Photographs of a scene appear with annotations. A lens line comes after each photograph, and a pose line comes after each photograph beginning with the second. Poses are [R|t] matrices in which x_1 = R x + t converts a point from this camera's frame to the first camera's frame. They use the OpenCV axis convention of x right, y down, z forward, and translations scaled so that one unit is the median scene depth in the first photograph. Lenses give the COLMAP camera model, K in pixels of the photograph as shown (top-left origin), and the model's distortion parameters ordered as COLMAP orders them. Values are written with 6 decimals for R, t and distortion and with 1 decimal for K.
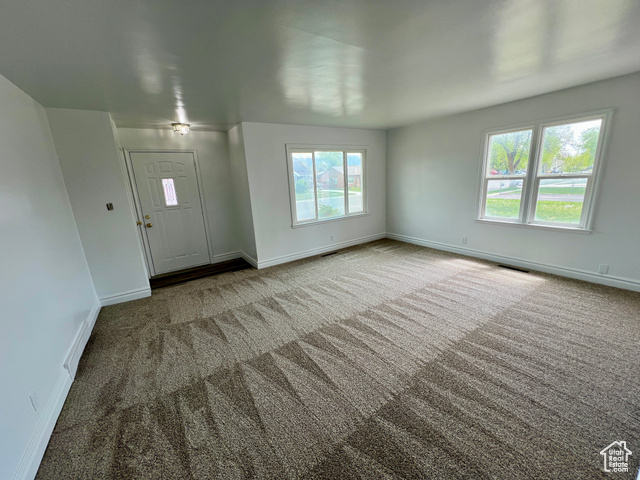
lens RADIAL K [[255.8, 0, 322.1], [0, 255.8, 238.4], [0, 0, 1]] dist [0.000571, -0.000235]
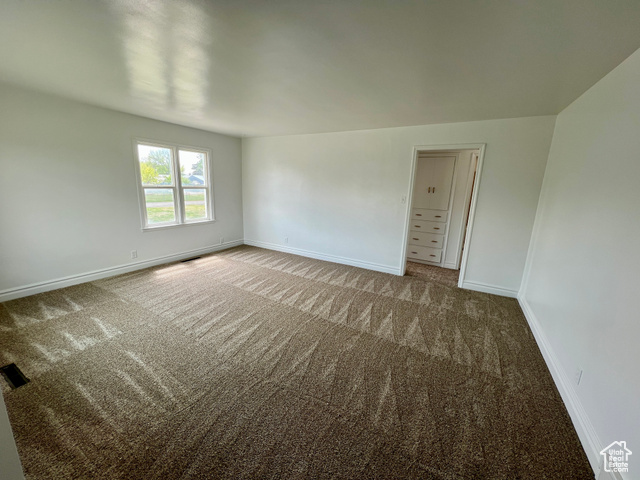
lens RADIAL K [[255.8, 0, 321.0], [0, 255.8, 241.5], [0, 0, 1]] dist [0.000571, -0.000235]
pose [[-0.457184, -0.152872, 0.876135, -0.613630], [0.198238, 0.942817, 0.267951, -0.171043], [-0.866997, 0.296186, -0.400736, 0.905685]]
